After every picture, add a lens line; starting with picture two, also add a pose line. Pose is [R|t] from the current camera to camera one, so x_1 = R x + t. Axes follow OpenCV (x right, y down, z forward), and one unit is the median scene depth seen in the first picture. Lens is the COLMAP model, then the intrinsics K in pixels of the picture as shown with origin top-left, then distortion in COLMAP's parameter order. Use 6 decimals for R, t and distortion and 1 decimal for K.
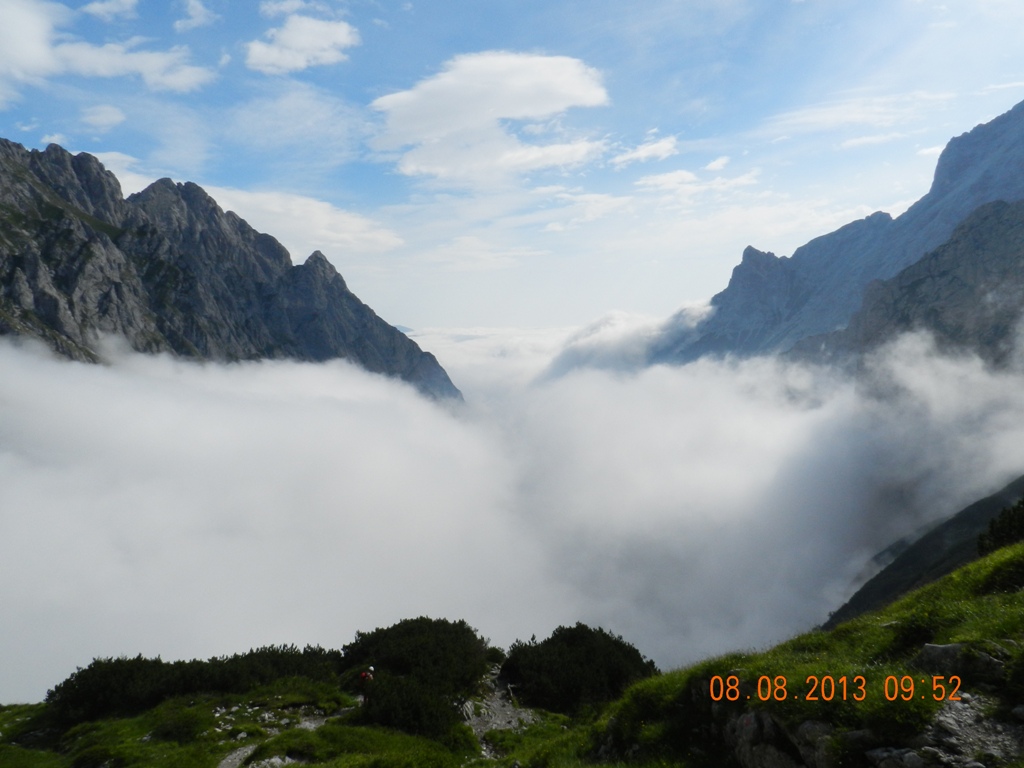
lens RADIAL K [[772.4, 0, 512.0], [0, 772.4, 385.5], [0, 0, 1]] dist [0.011317, -0.010991]
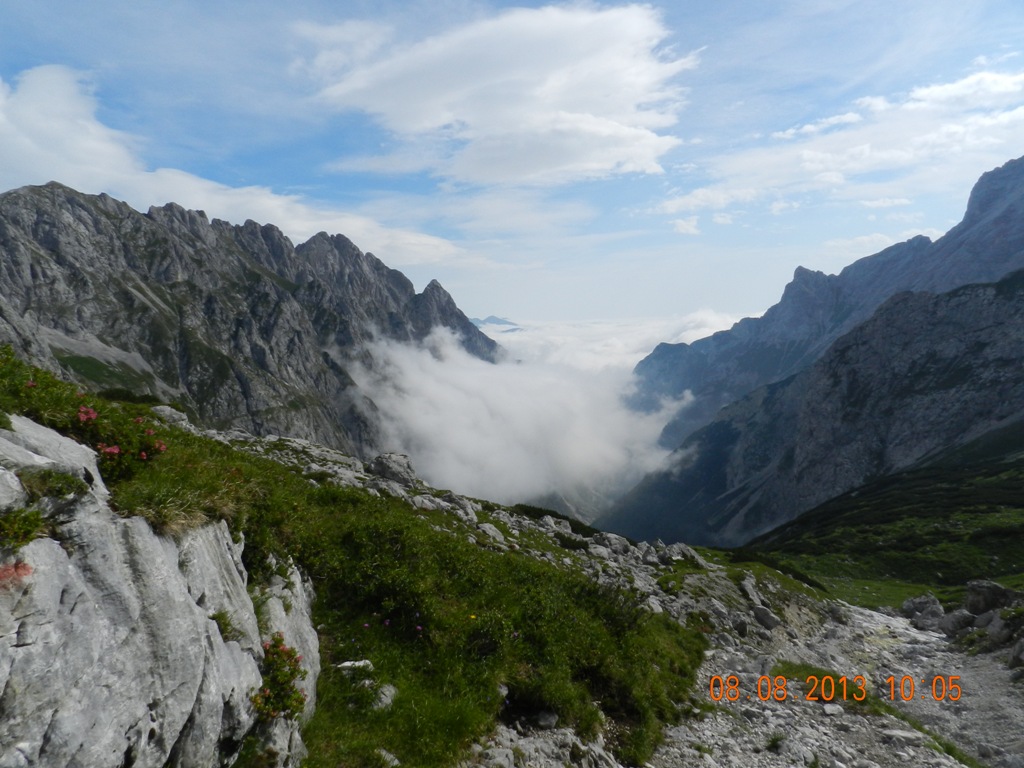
lens RADIAL K [[689.7, 0, 512.0], [0, 689.7, 384.0], [0, 0, 1]] dist [0.011183, -0.004135]
pose [[0.990620, 0.012790, -0.136043, 0.050369], [-0.009913, 0.999713, 0.021801, -0.048181], [0.136283, -0.020248, 0.990463, -0.176256]]
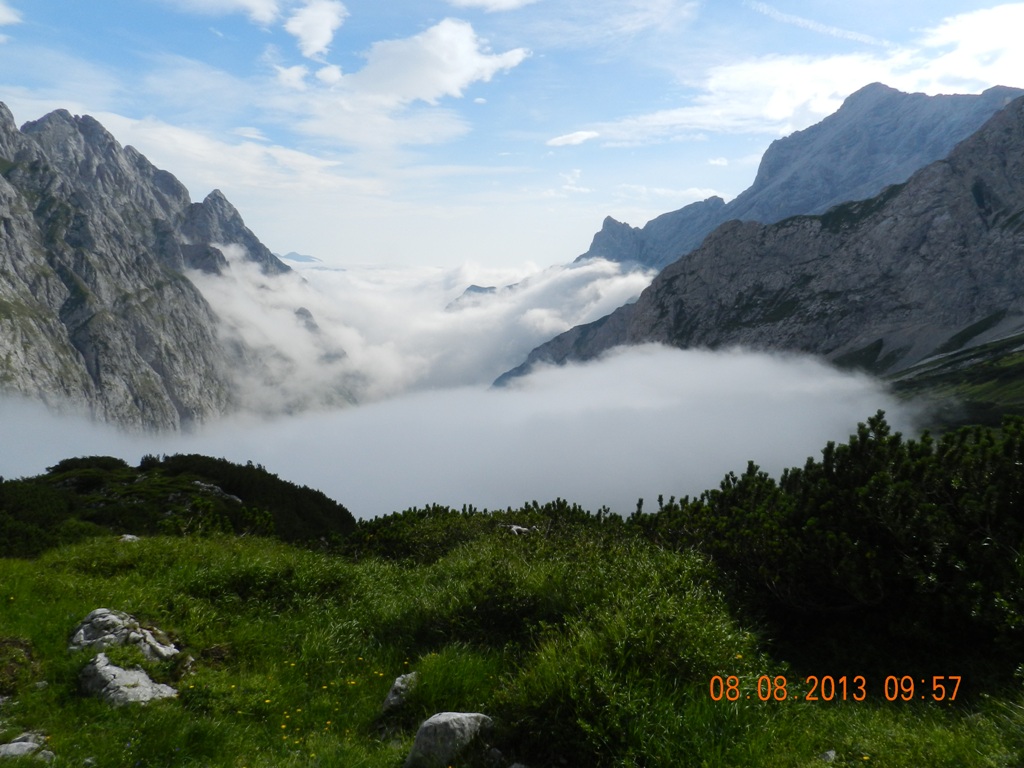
lens RADIAL K [[689.7, 0, 514.3], [0, 689.7, 387.2], [0, 0, 1]] dist [0.011183, -0.004135]
pose [[0.987922, 0.046628, 0.147767, 0.049861], [-0.060586, 0.993969, 0.091409, -0.021251], [-0.142613, -0.099257, 0.984789, -0.070083]]
